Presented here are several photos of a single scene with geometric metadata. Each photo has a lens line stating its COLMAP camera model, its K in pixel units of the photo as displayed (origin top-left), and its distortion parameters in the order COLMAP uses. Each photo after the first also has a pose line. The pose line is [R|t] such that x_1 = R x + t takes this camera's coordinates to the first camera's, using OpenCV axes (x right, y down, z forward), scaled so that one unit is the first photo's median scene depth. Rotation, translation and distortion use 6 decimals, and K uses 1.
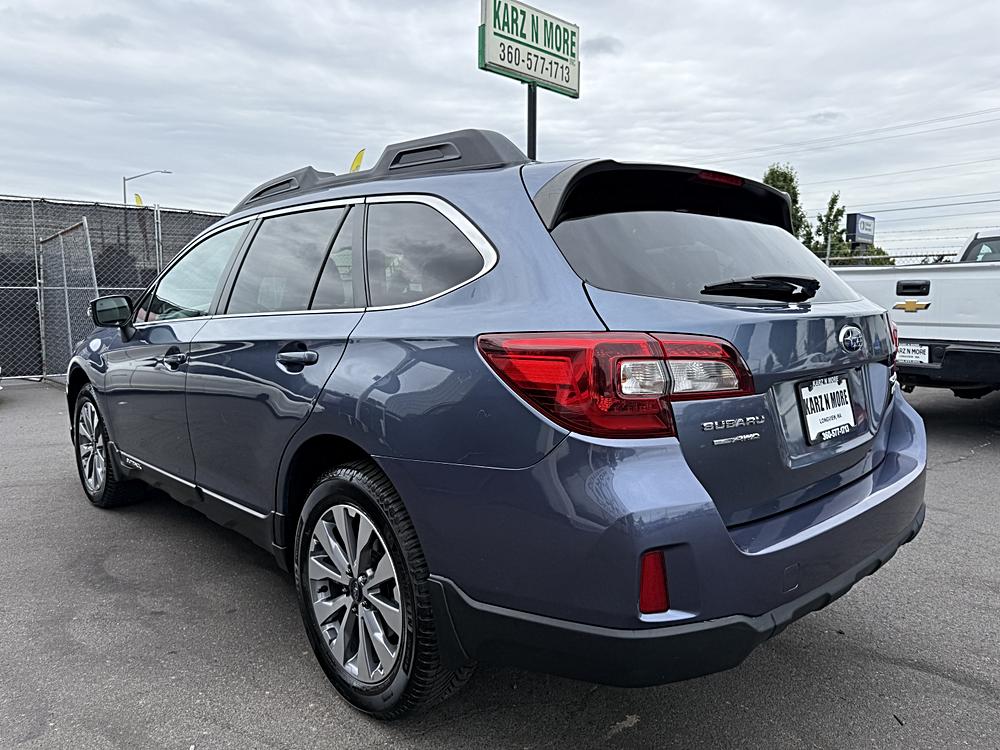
lens RADIAL K [[721.3, 0, 498.8], [0, 721.3, 371.8], [0, 0, 1]] dist [0.000889, -0.003527]
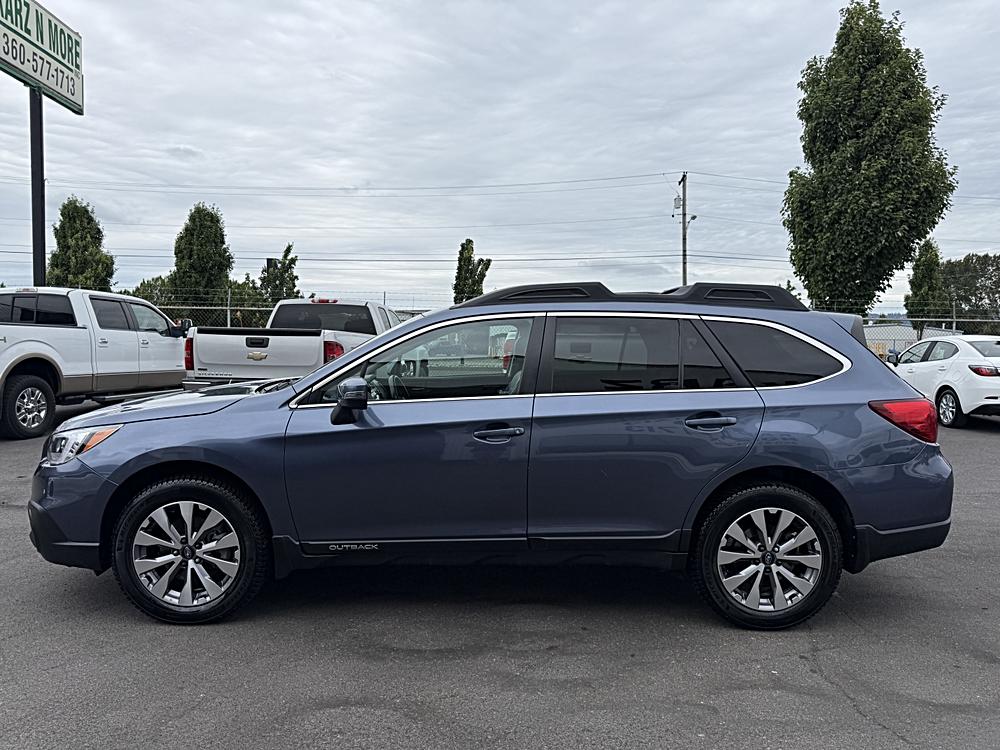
lens RADIAL K [[721.3, 0, 498.8], [0, 721.3, 371.8], [0, 0, 1]] dist [0.000889, -0.003527]
pose [[0.666674, -0.027900, 0.744827, -0.237594], [0.060212, 0.998049, -0.016509, -0.017595], [-0.742913, 0.055854, 0.667053, 0.042395]]
